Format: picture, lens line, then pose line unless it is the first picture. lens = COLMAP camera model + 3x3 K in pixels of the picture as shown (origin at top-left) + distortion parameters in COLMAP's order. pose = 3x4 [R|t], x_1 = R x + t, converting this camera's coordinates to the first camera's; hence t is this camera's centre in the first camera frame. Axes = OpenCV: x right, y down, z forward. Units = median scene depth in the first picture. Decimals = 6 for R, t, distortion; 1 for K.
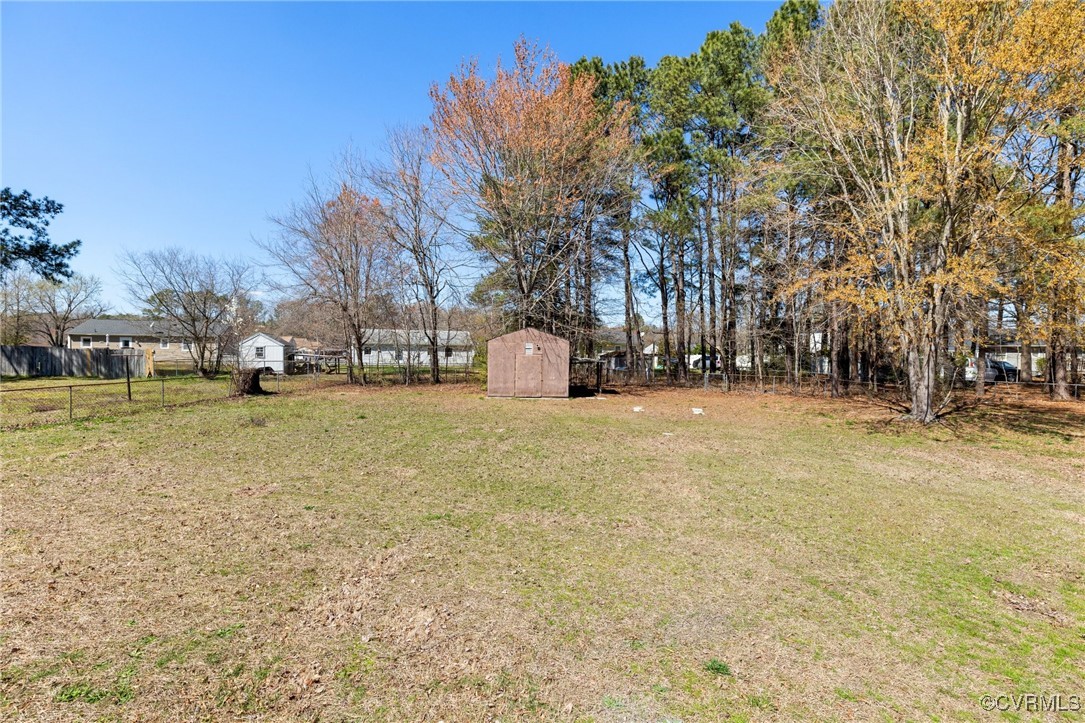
lens RADIAL K [[494.0, 0, 544.2], [0, 494.0, 381.8], [0, 0, 1]] dist [-0.025013, 0.000358]
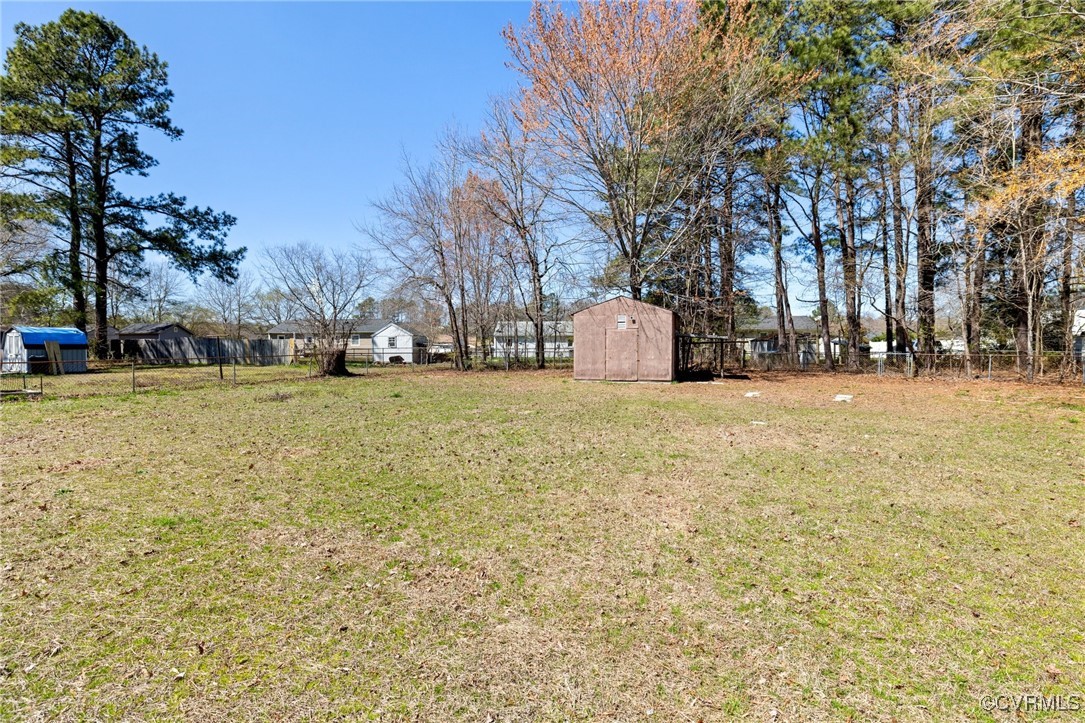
lens RADIAL K [[494.0, 0, 544.2], [0, 494.0, 381.8], [0, 0, 1]] dist [-0.025013, 0.000358]
pose [[0.942071, 0.002848, -0.335402, 0.103663], [-0.001439, 0.999989, 0.004449, 0.024708], [0.335411, -0.003708, 0.942065, 0.144401]]
